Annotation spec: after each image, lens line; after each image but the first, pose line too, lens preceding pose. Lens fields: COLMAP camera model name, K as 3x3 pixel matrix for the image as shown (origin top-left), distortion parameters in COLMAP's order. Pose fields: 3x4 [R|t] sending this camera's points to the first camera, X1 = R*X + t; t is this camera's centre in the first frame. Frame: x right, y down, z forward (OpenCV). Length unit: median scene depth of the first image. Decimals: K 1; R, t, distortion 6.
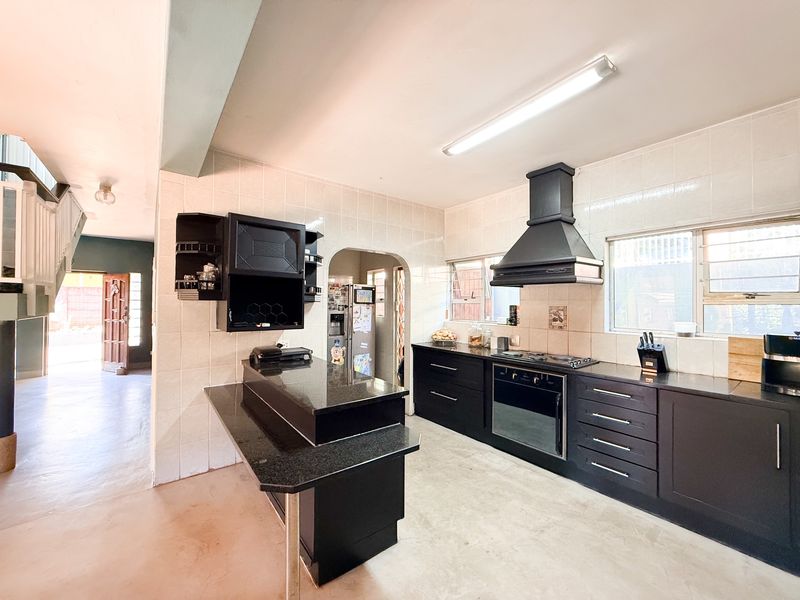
lens RADIAL K [[318.4, 0, 398.4], [0, 318.4, 299.8], [0, 0, 1]] dist [0.000583, -0.000010]
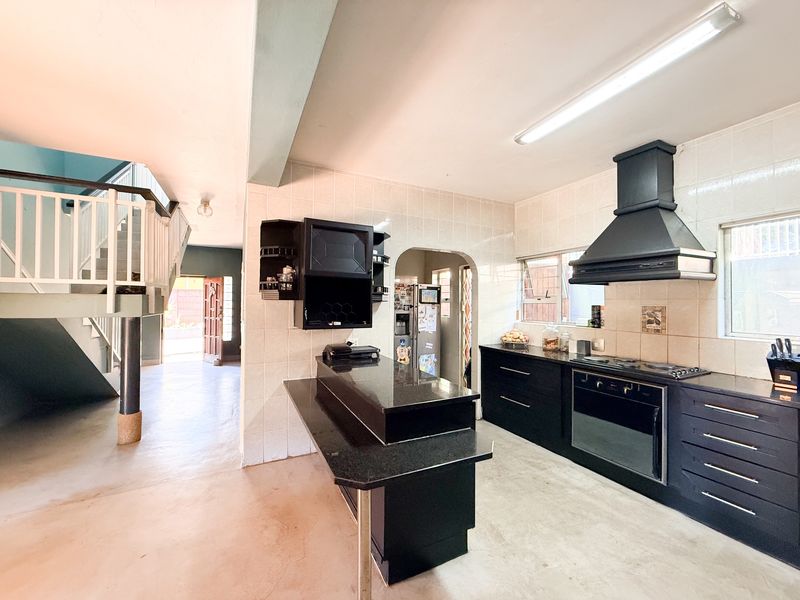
lens RADIAL K [[318.4, 0, 398.4], [0, 318.4, 299.8], [0, 0, 1]] dist [0.000583, -0.000010]
pose [[0.980324, -0.001884, -0.197389, -0.012511], [0.001758, 0.999998, -0.000813, 0.002279], [0.197390, 0.000450, 0.980325, 0.014320]]
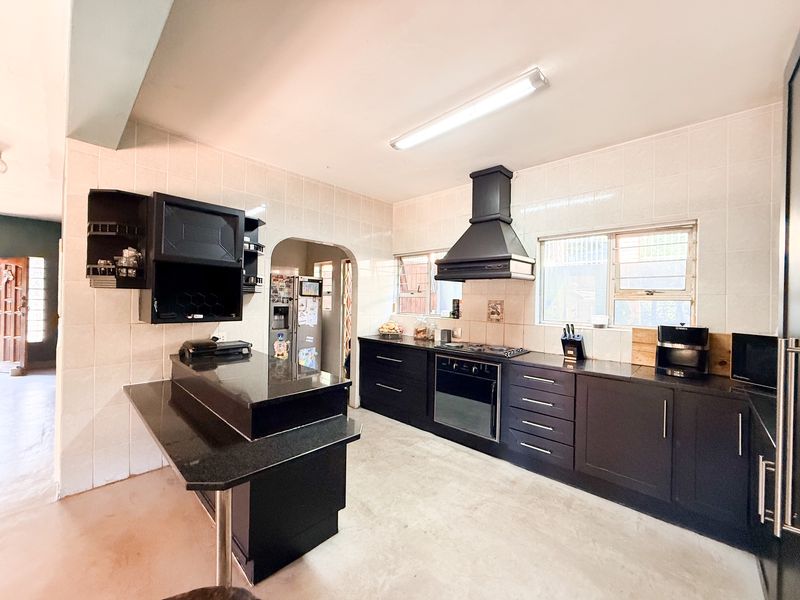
lens RADIAL K [[318.4, 0, 398.3], [0, 318.4, 299.7], [0, 0, 1]] dist [0.000583, -0.000010]
pose [[0.987650, 0.011872, 0.156224, 0.013394], [-0.014504, 0.999771, 0.015718, 0.007368], [-0.156001, -0.017790, 0.987597, -0.005853]]
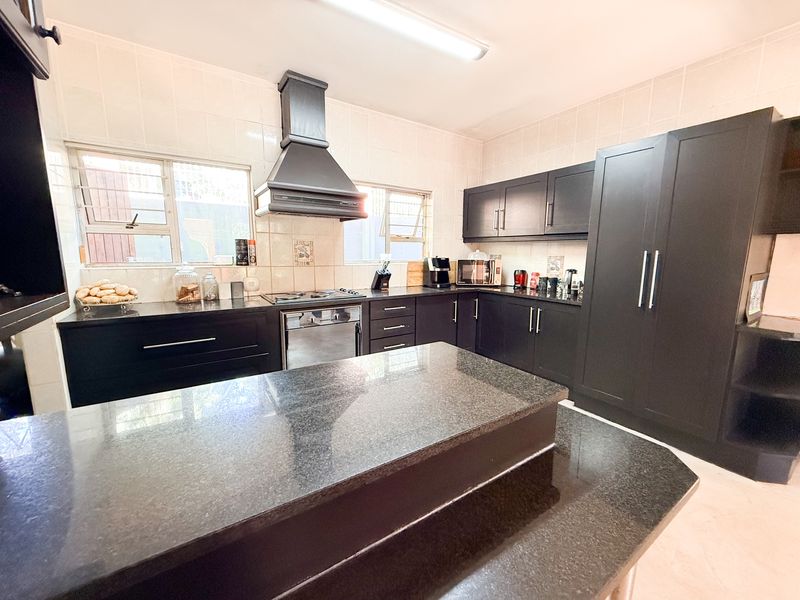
lens RADIAL K [[318.4, 0, 399.9], [0, 318.4, 298.8], [0, 0, 1]] dist [0.000583, -0.000010]
pose [[0.085559, -0.157113, 0.983867, -0.547058], [-0.024980, 0.986840, 0.159760, 0.038935], [-0.996020, -0.038246, 0.080508, 0.785616]]
